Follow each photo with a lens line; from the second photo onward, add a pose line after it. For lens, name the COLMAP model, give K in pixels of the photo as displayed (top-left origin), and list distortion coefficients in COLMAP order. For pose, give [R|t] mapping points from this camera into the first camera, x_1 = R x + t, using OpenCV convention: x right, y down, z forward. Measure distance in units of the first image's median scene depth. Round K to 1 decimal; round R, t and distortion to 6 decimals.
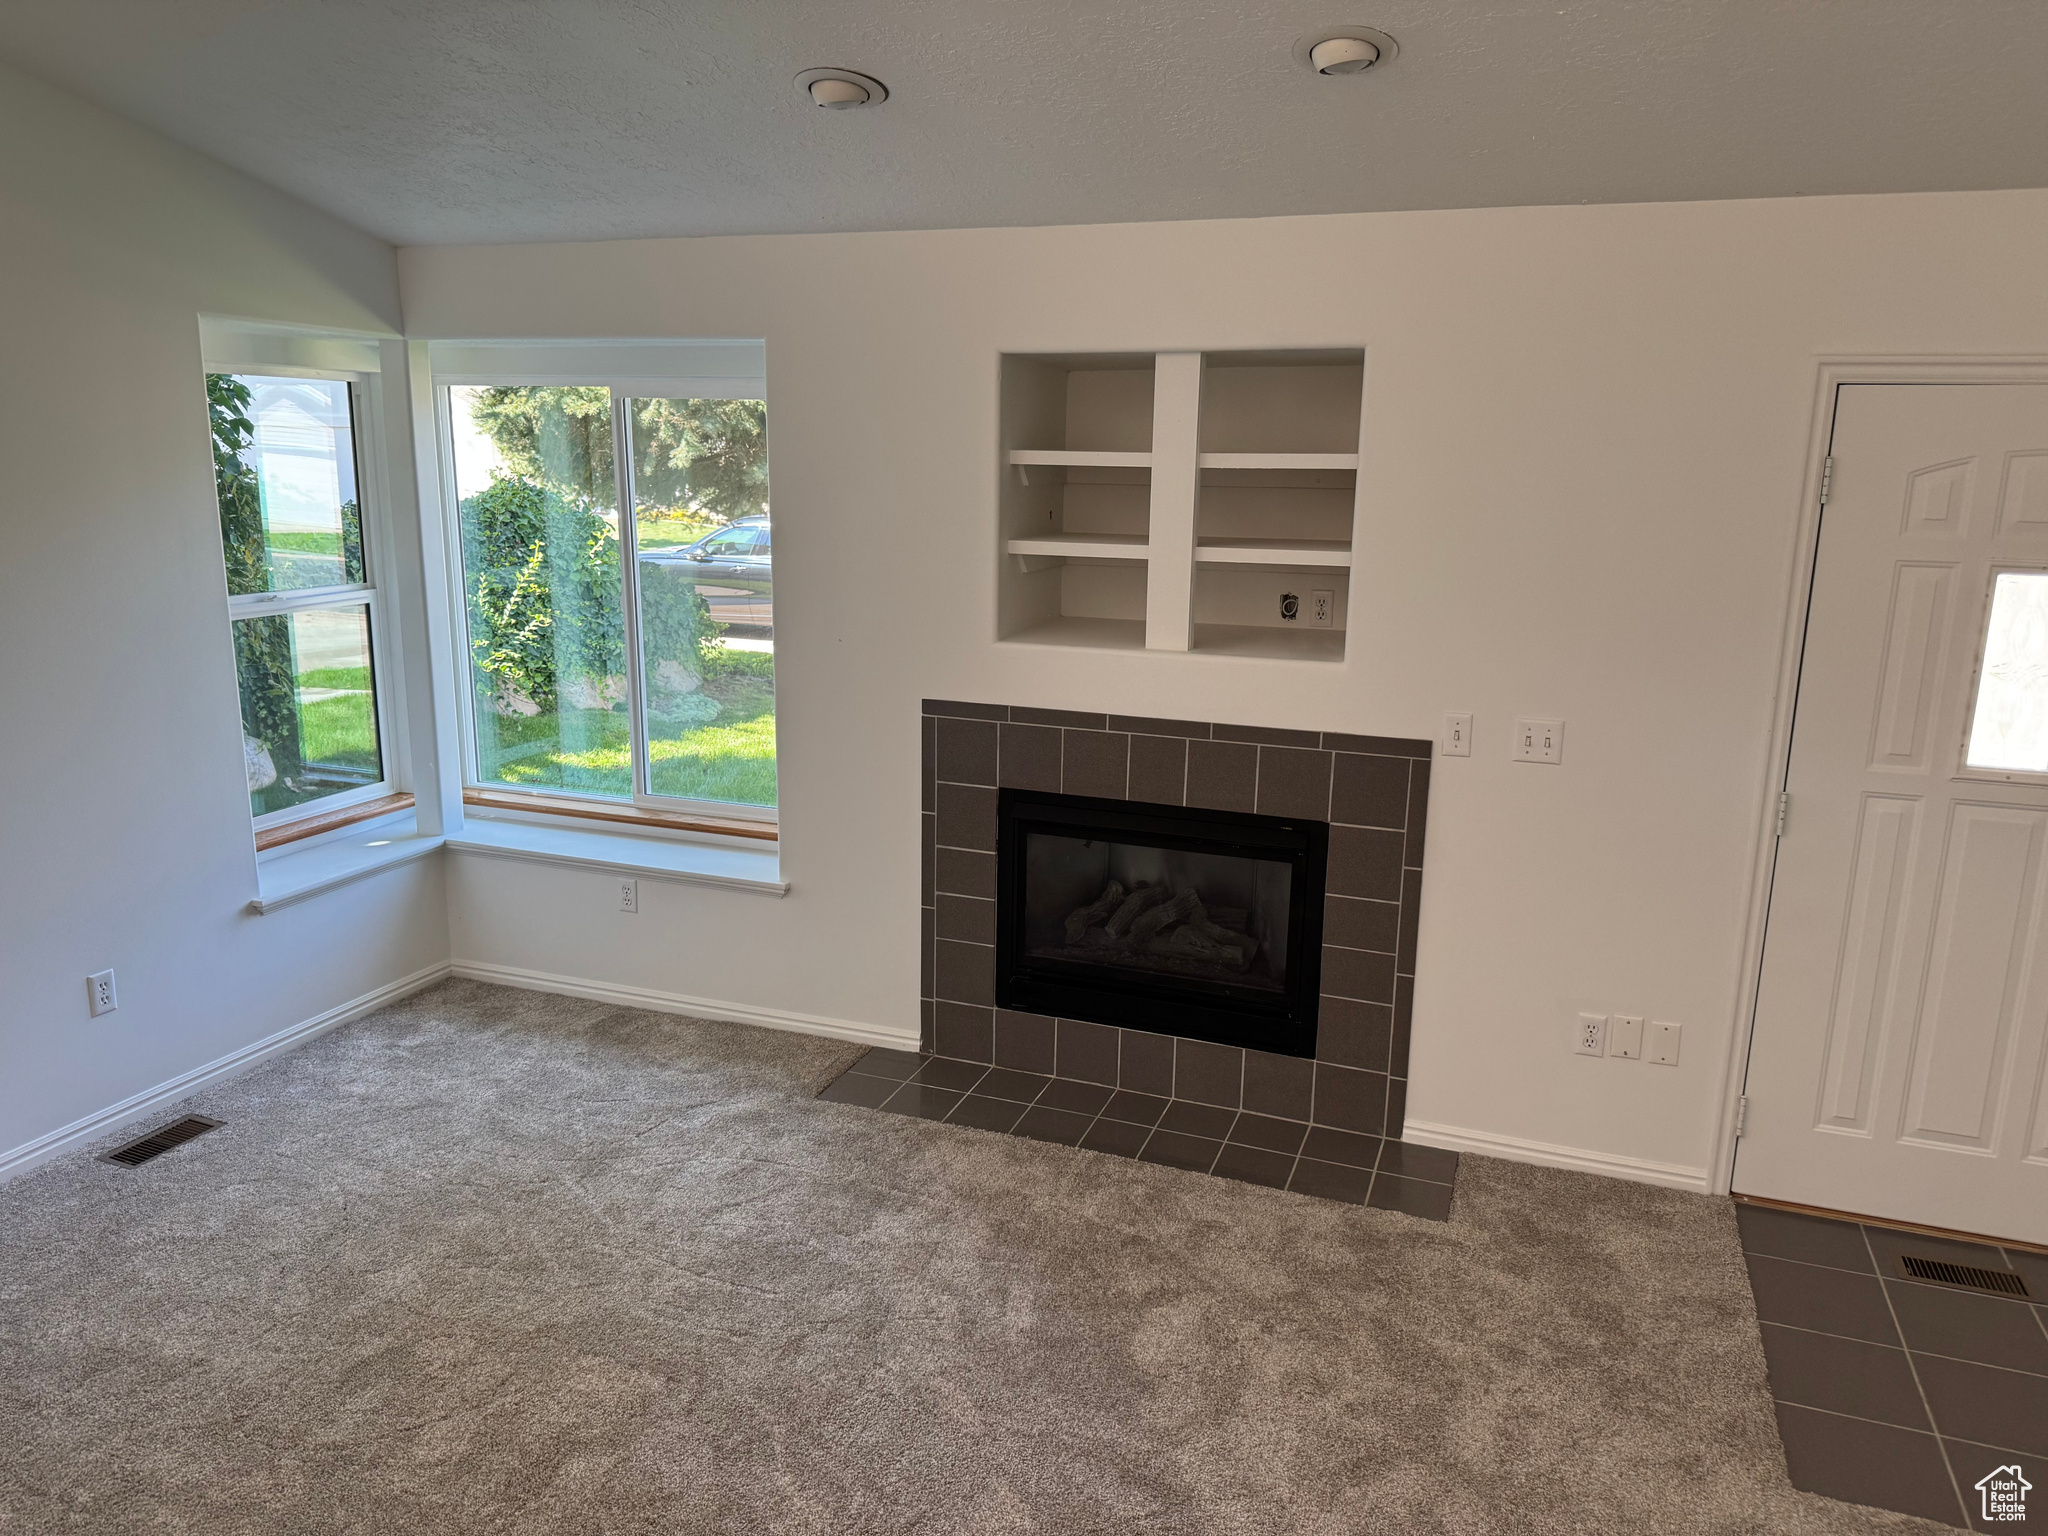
lens RADIAL K [[1430.8, 0, 1028.9], [0, 1430.8, 769.1], [0, 0, 1]] dist [0.050572, -0.044627]
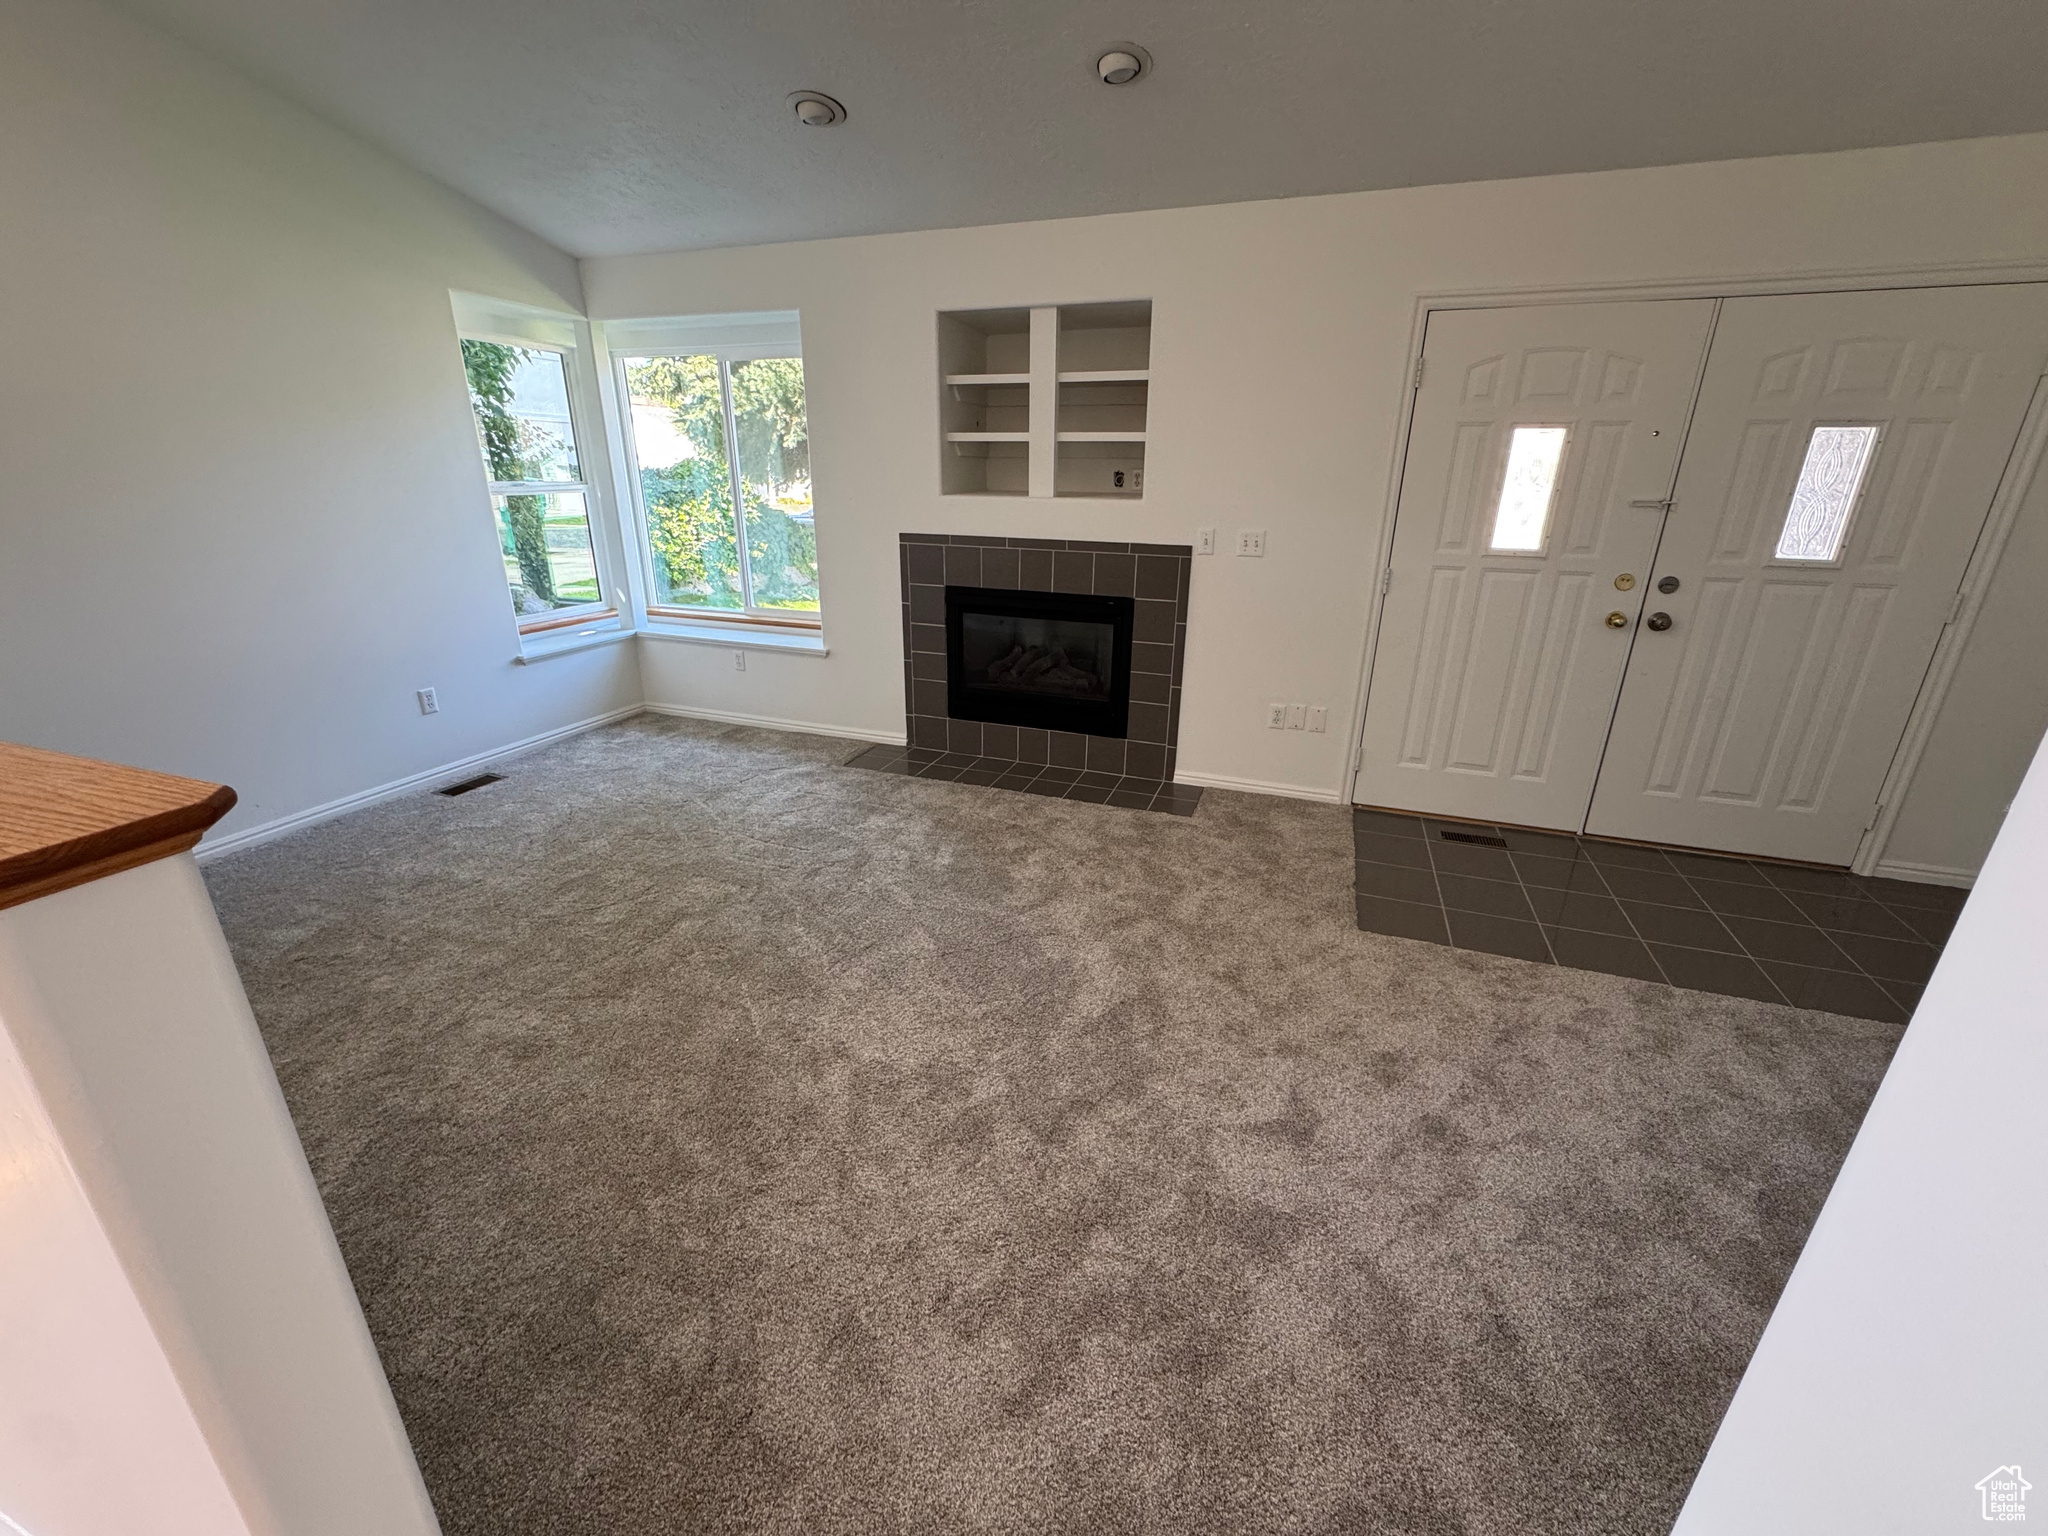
lens RADIAL K [[808.4, 0, 1031.4], [0, 808.4, 756.7], [0, 0, 1]] dist [0.008301, 0.000143]
pose [[0.999933, -0.007080, 0.009195, 0.079275], [0.005967, 0.993246, 0.115877, 0.116256], [-0.009953, -0.115815, 0.993221, 0.016065]]
